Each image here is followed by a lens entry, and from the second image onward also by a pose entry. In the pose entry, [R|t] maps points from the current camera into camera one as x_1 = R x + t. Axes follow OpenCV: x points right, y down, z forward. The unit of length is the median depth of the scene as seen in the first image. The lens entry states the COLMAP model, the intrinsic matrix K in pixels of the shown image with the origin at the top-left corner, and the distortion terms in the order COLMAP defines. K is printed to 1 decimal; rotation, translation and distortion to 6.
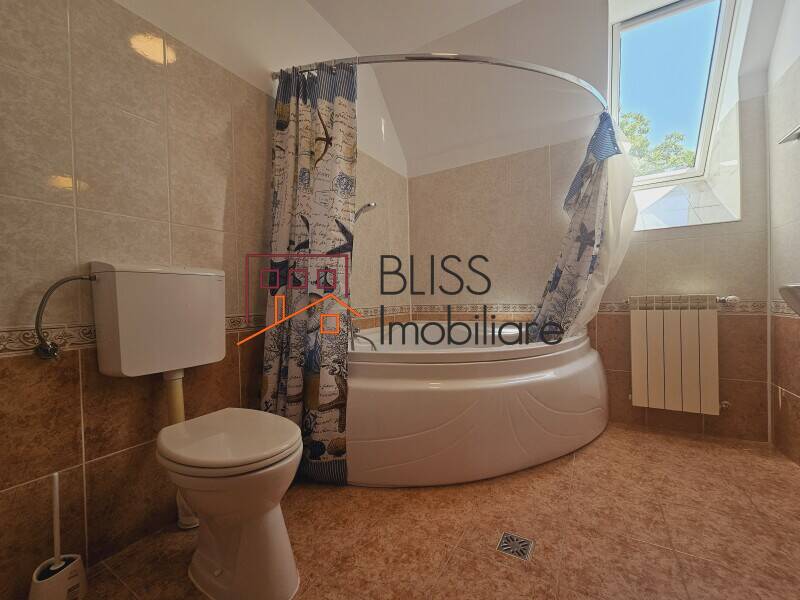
lens RADIAL K [[326.7, 0, 400.8], [0, 326.7, 297.7], [0, 0, 1]] dist [-0.003306, -0.000001]
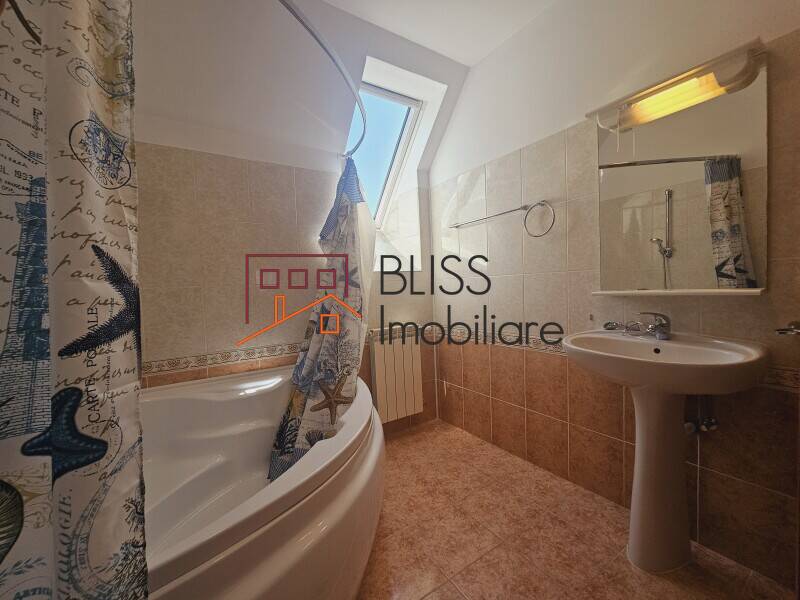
lens RADIAL K [[326.7, 0, 398.5], [0, 326.7, 298.7], [0, 0, 1]] dist [-0.003306, -0.000001]
pose [[0.445634, -0.029997, 0.894712, -0.361393], [0.029109, 0.999395, 0.019008, -0.176257], [-0.894742, 0.017574, 0.446238, 0.543082]]
